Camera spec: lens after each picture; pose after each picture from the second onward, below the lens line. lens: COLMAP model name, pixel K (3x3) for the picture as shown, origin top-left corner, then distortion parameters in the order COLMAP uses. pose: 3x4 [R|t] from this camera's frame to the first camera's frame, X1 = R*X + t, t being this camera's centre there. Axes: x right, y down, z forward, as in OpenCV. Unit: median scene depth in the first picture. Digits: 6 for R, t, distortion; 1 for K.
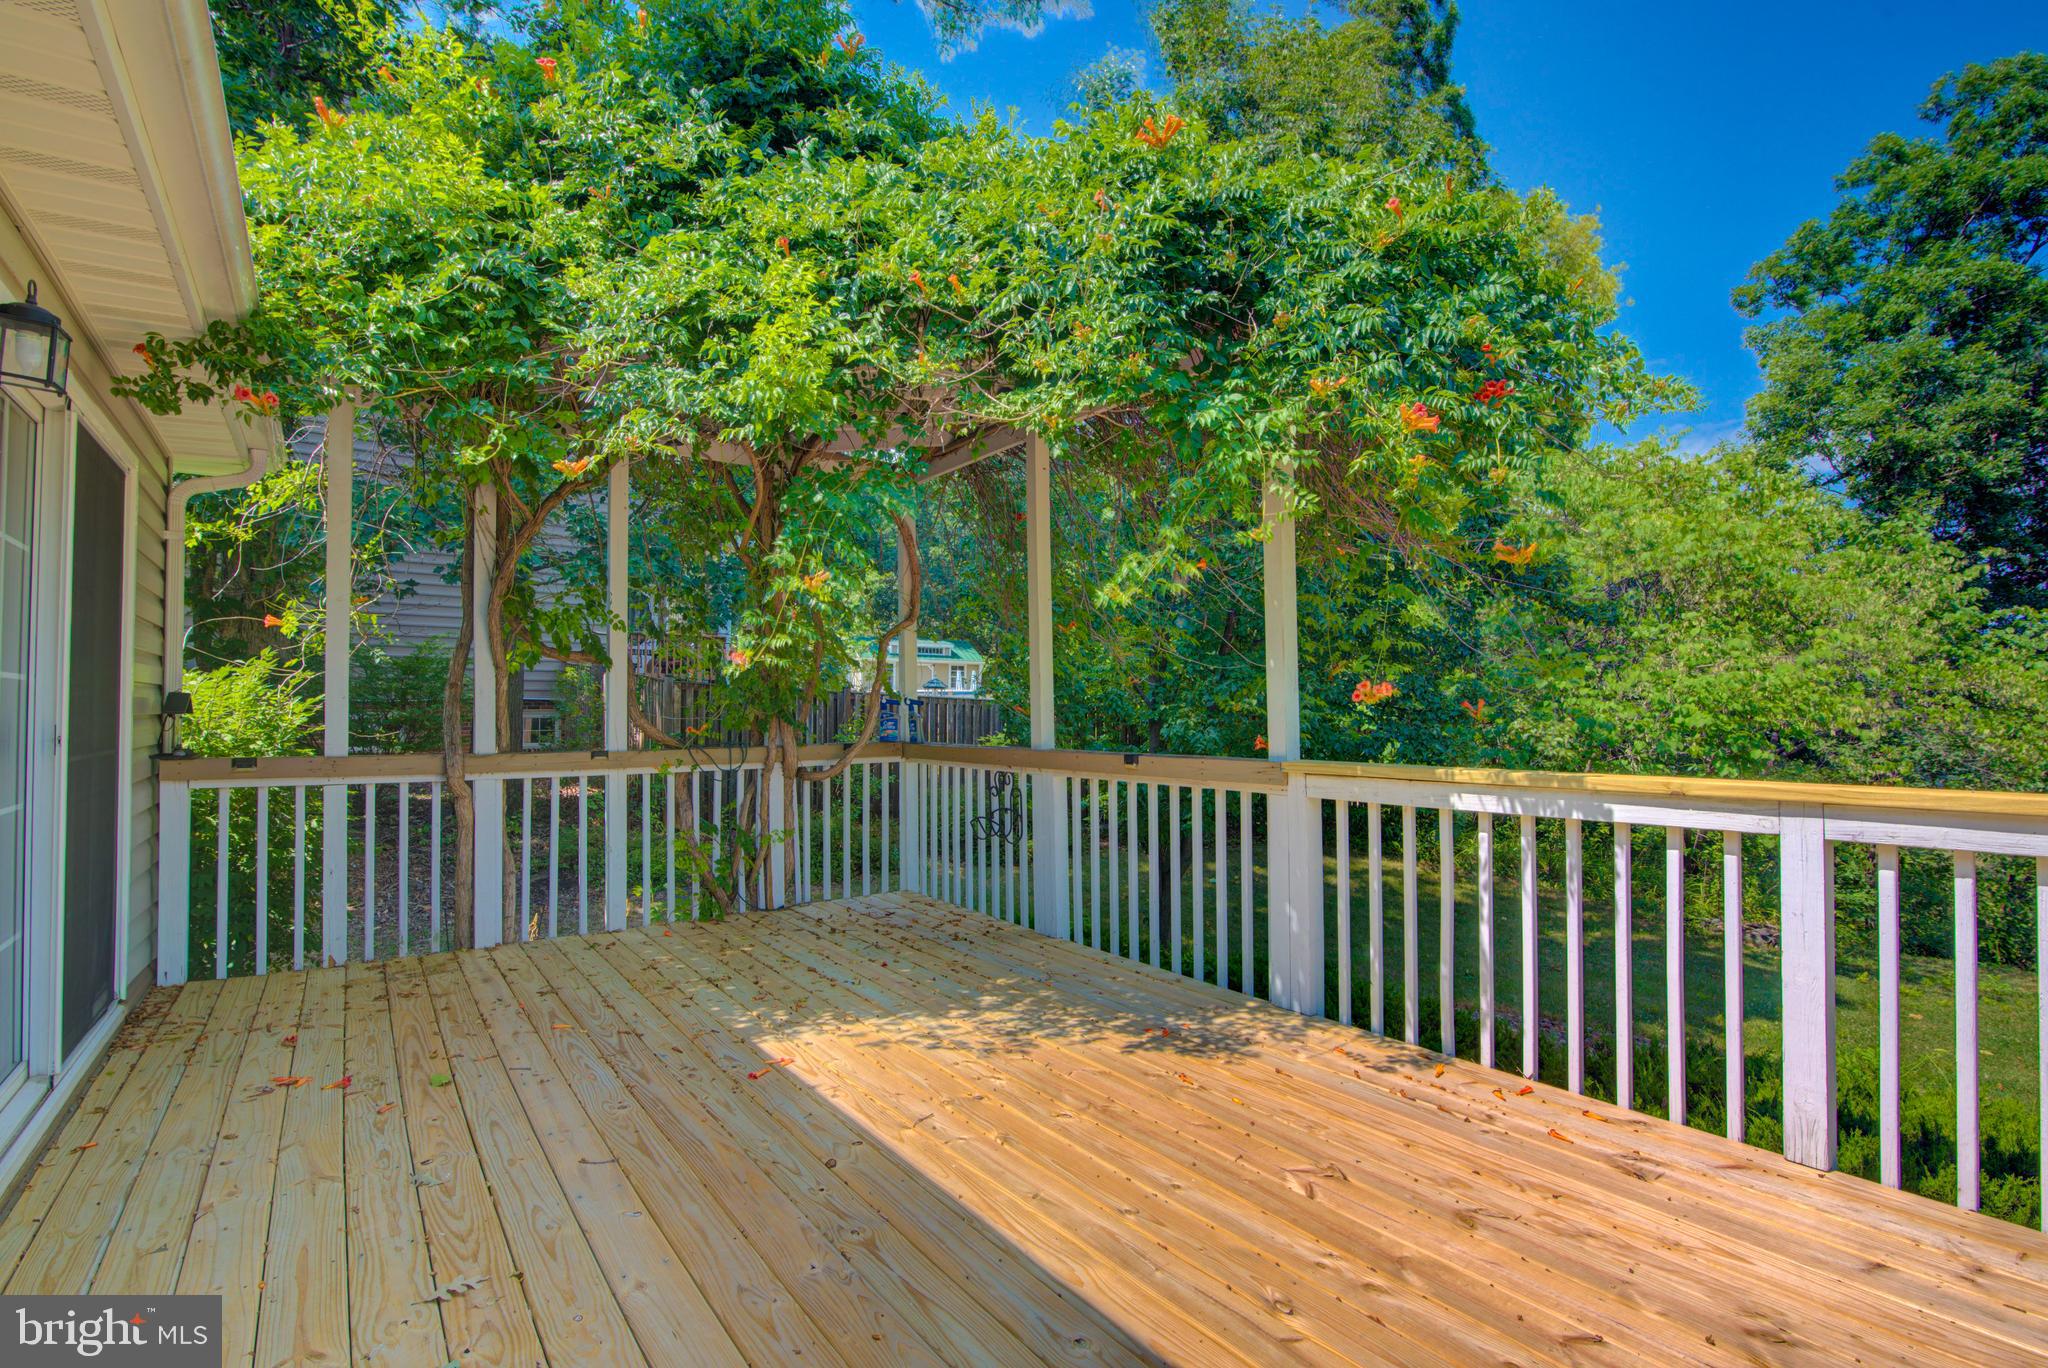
lens RADIAL K [[931.6, 0, 1025.2], [0, 931.6, 694.9], [0, 0, 1]] dist [-0.021880, 0.002312]
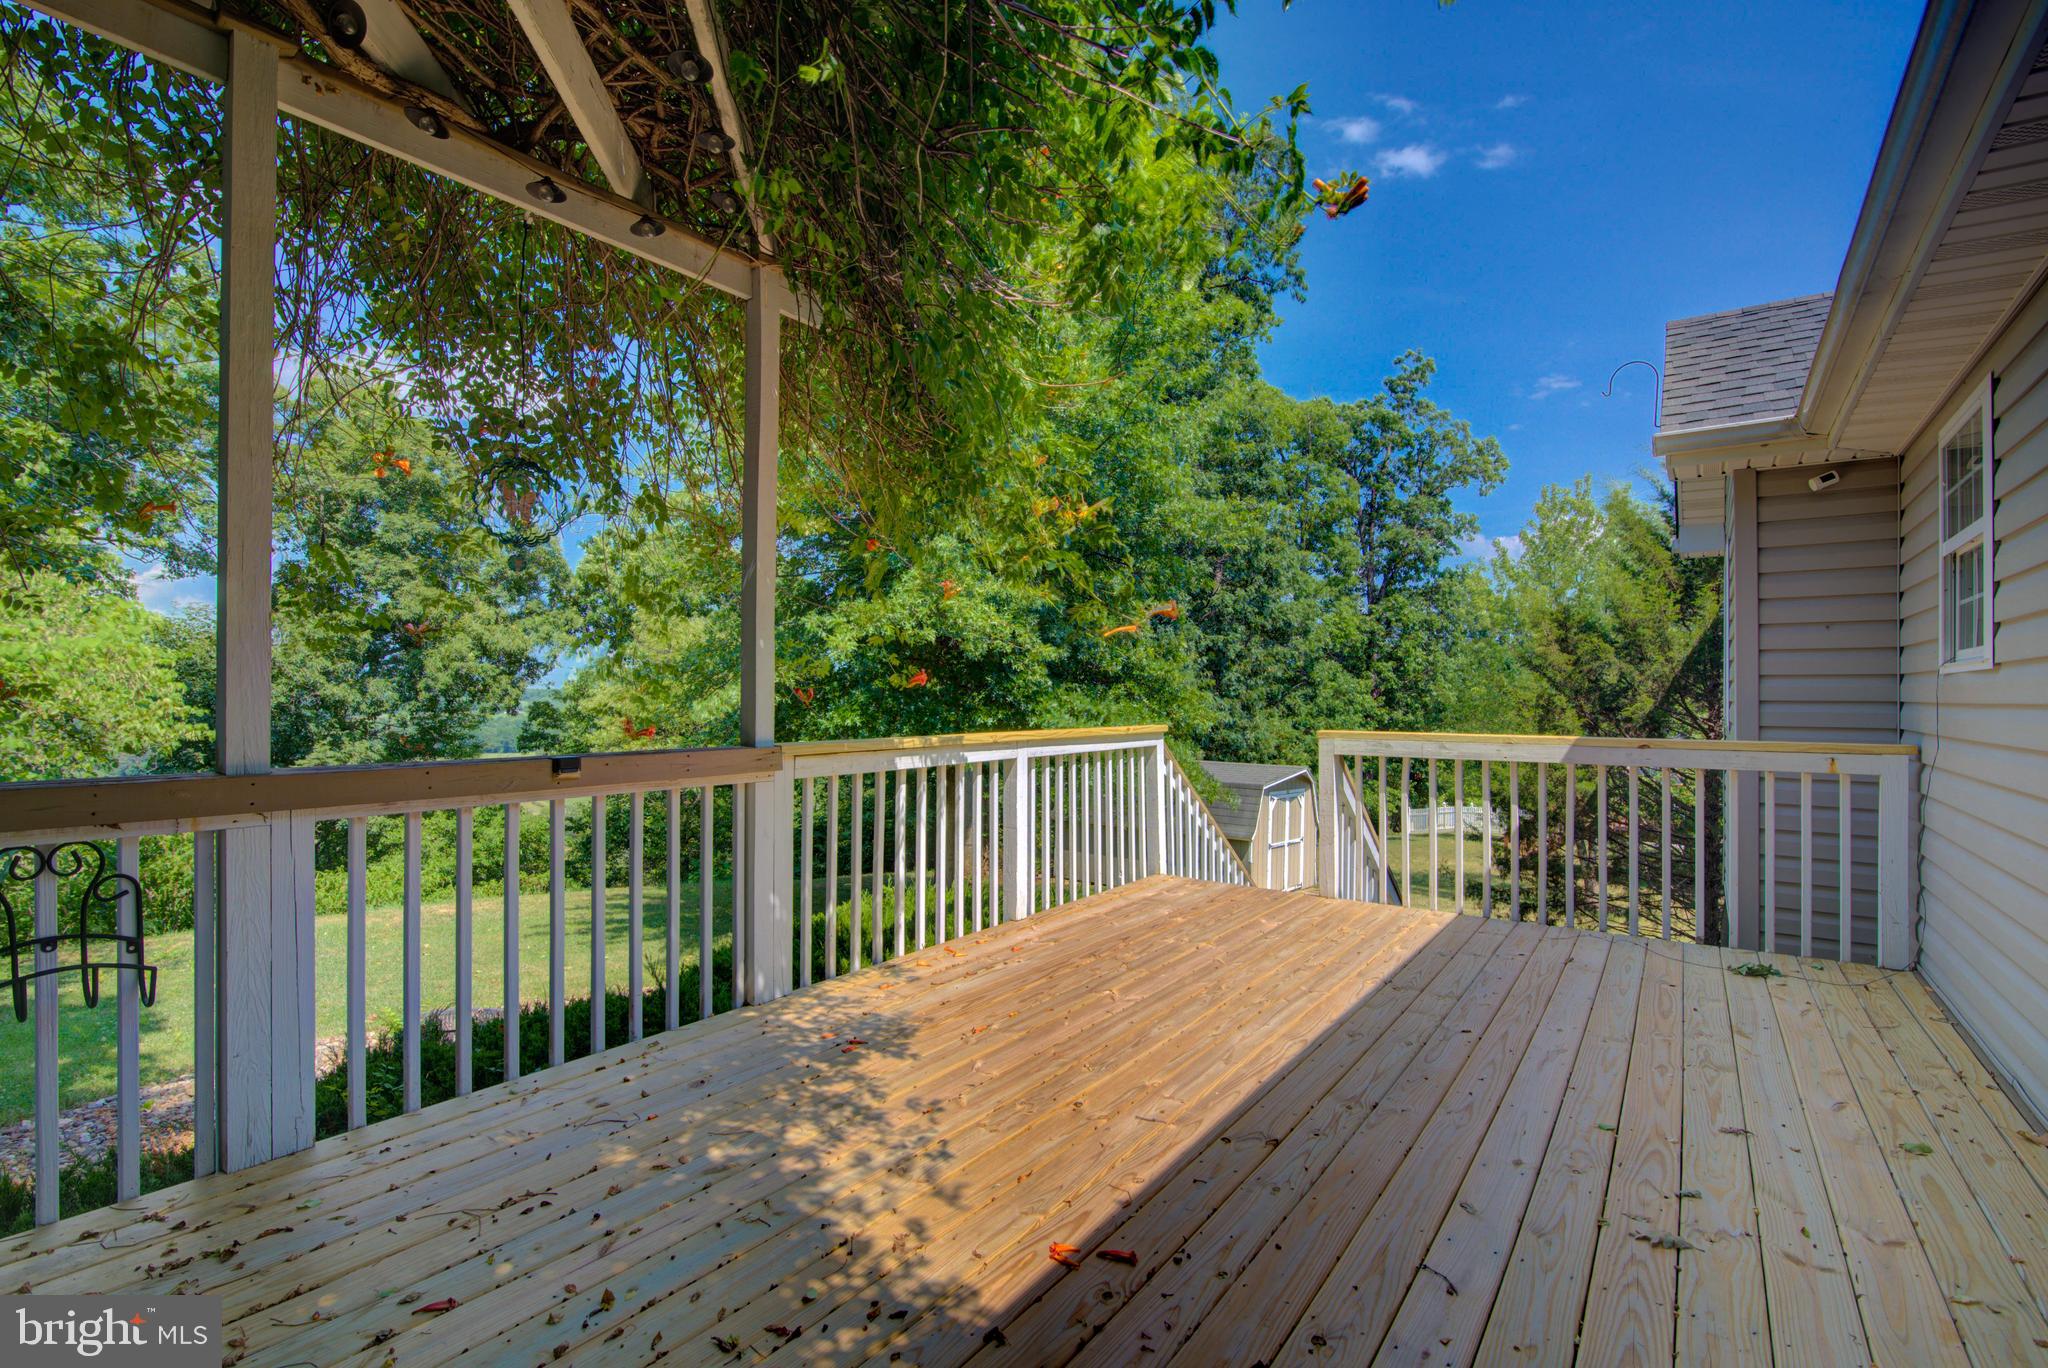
lens RADIAL K [[931.6, 0, 1025.2], [0, 931.6, 694.9], [0, 0, 1]] dist [-0.021880, 0.002312]
pose [[-0.298419, 0.006634, 0.954412, -0.769362], [-0.016259, 0.999795, -0.012034, 0.027805], [-0.954296, -0.019109, -0.298250, 1.105929]]
